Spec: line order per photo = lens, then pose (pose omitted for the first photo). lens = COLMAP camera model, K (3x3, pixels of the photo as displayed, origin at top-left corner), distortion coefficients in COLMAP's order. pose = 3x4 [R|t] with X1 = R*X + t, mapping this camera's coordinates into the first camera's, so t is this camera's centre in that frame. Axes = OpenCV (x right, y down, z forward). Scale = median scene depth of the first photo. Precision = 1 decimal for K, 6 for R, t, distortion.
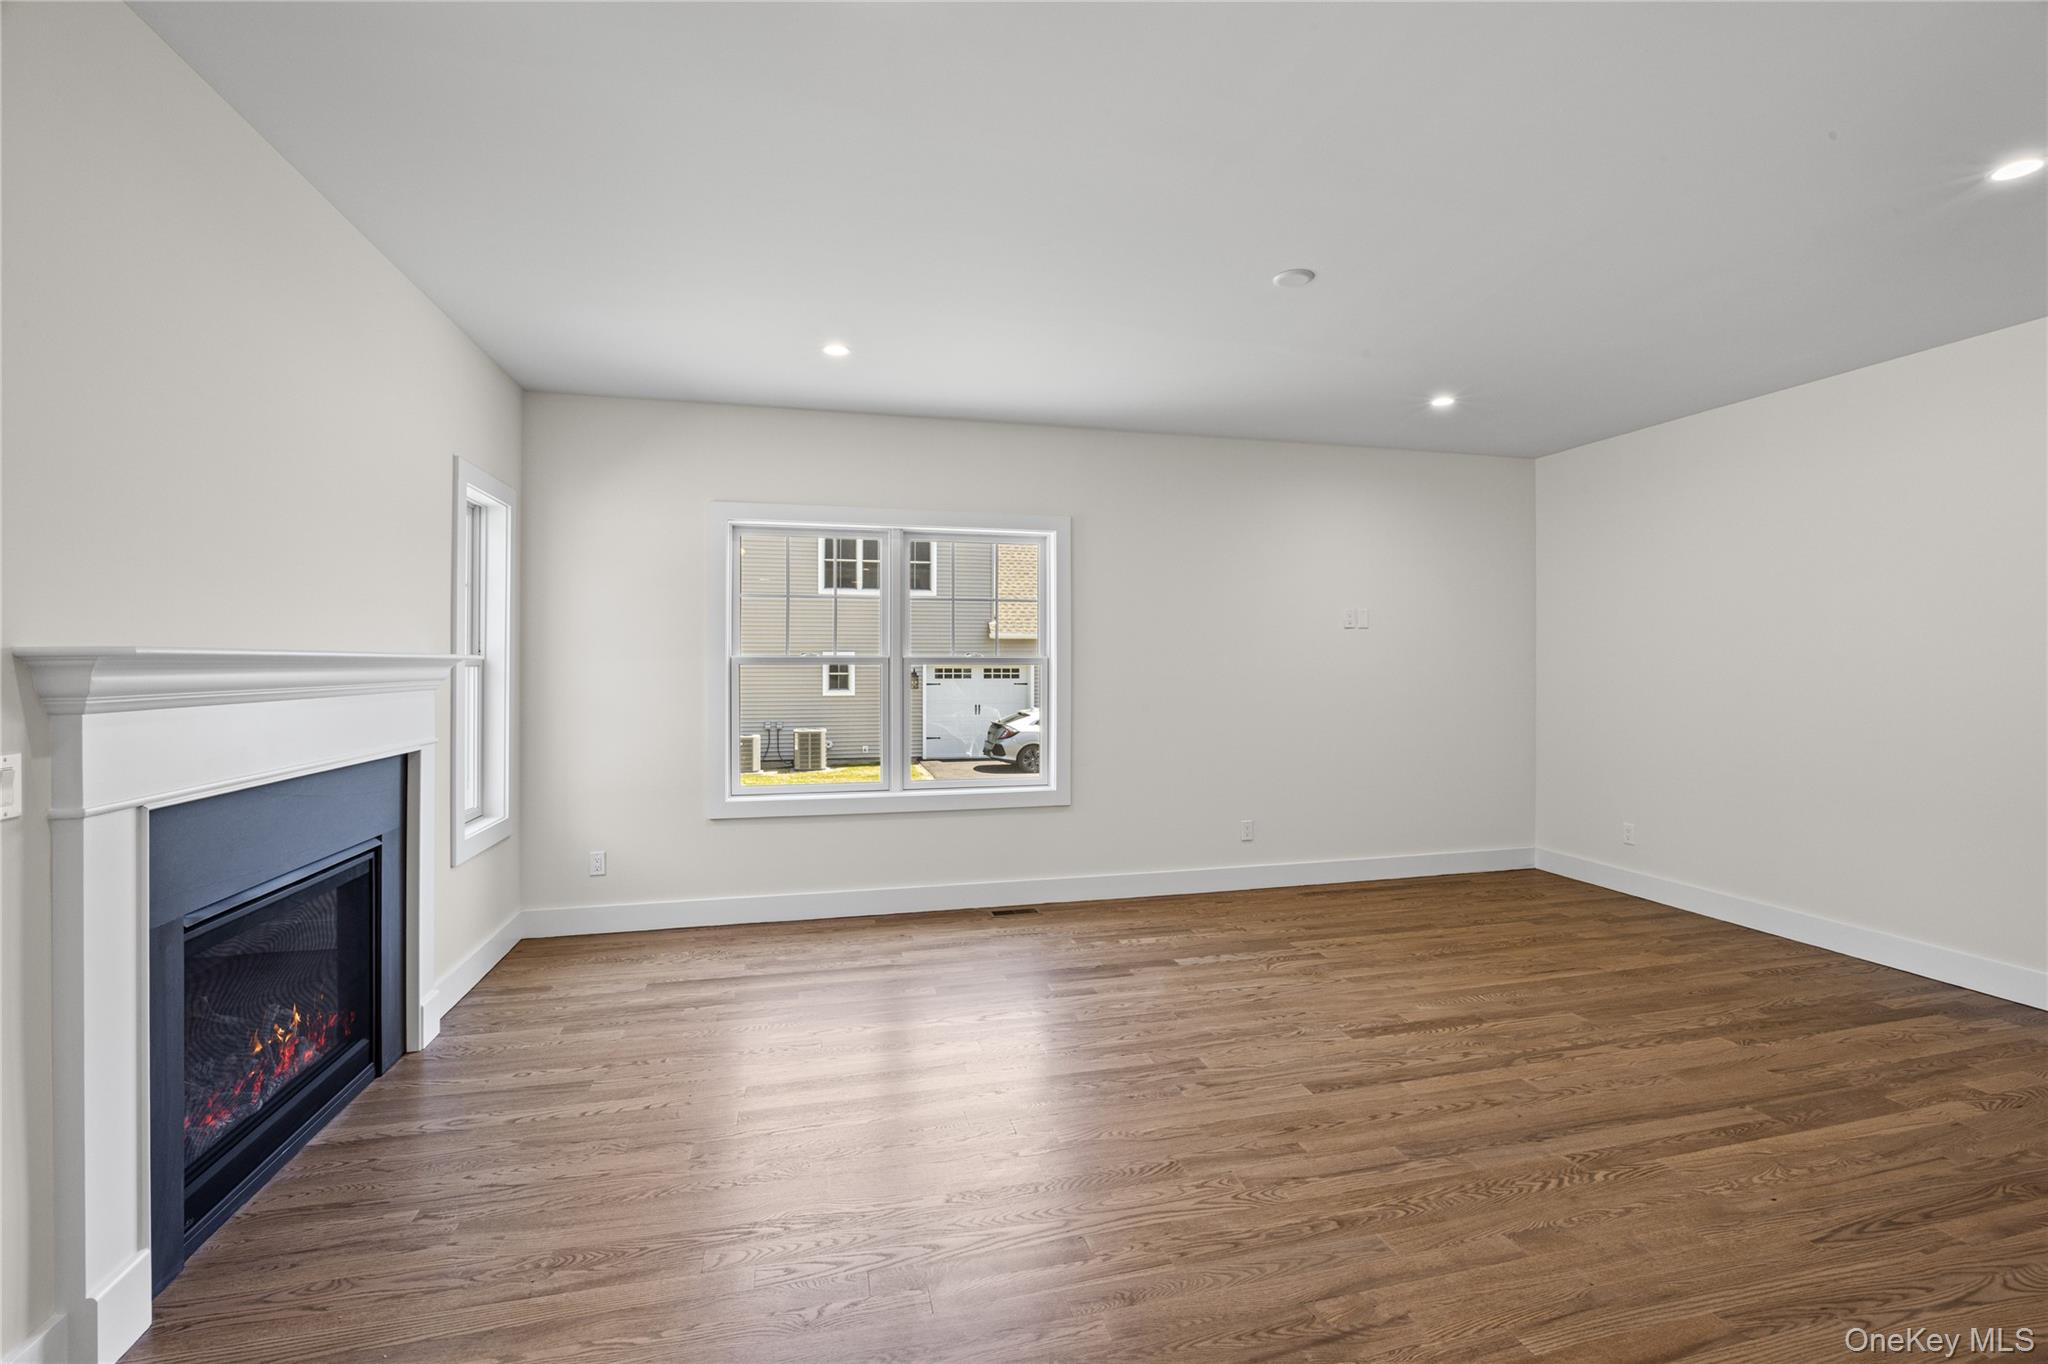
lens RADIAL K [[892.8, 0, 1021.1], [0, 892.8, 672.2], [0, 0, 1]] dist [-0.016008, 0.000252]
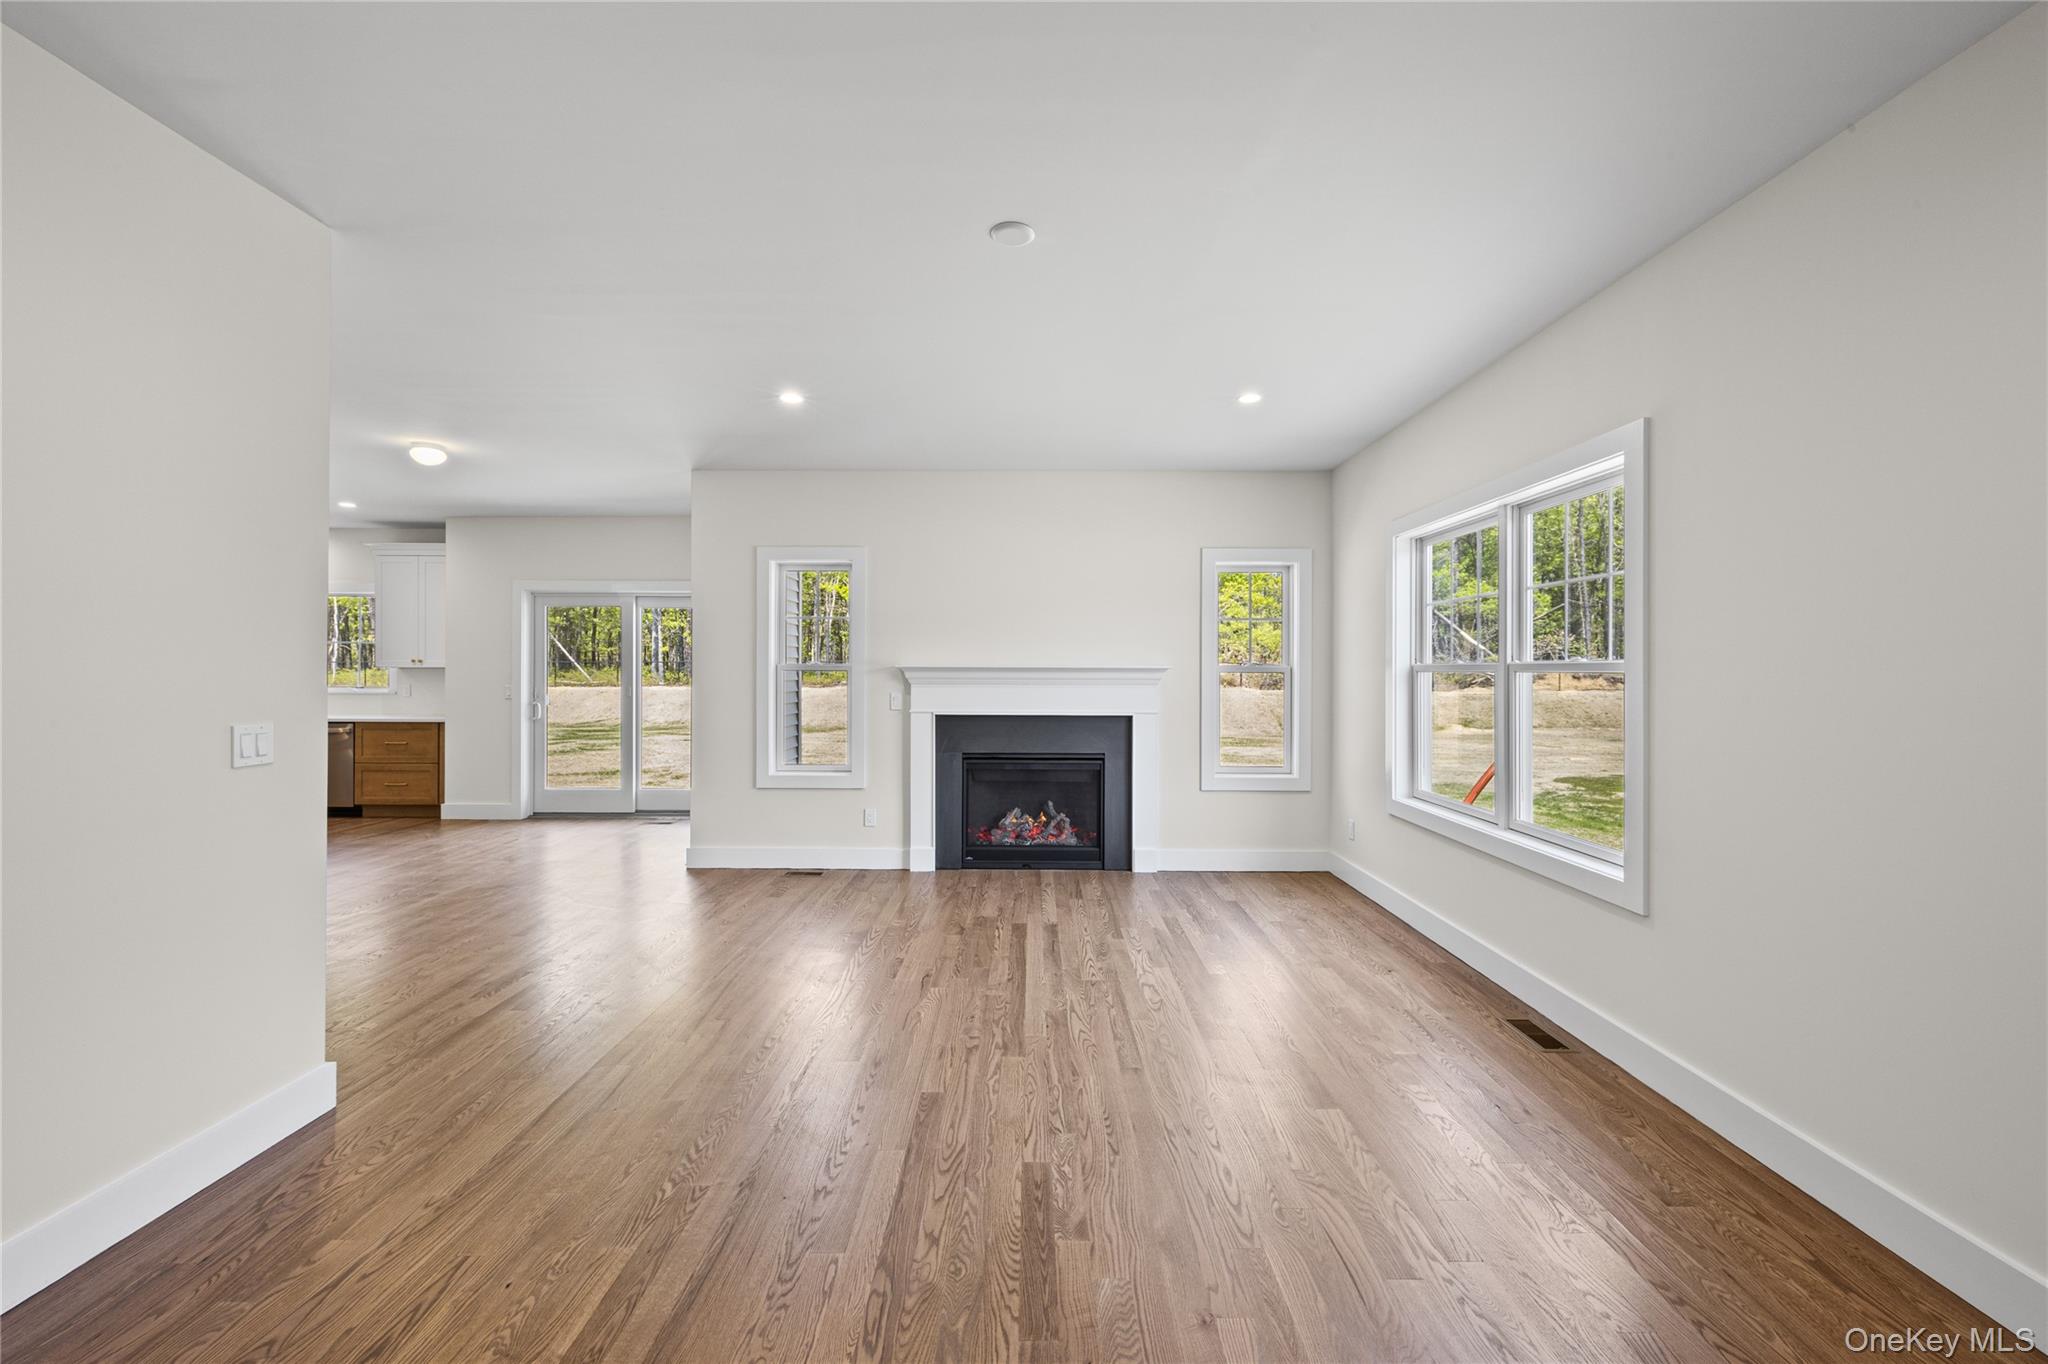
lens RADIAL K [[828.6, 0, 1027.1], [0, 828.6, 674.8], [0, 0, 1]] dist [0.009638, -0.000436]
pose [[-0.257913, 0.003095, -0.966163, 1.144177], [-0.006002, 0.999970, 0.004806, -0.006094], [0.966150, 0.007038, -0.257886, 1.281519]]
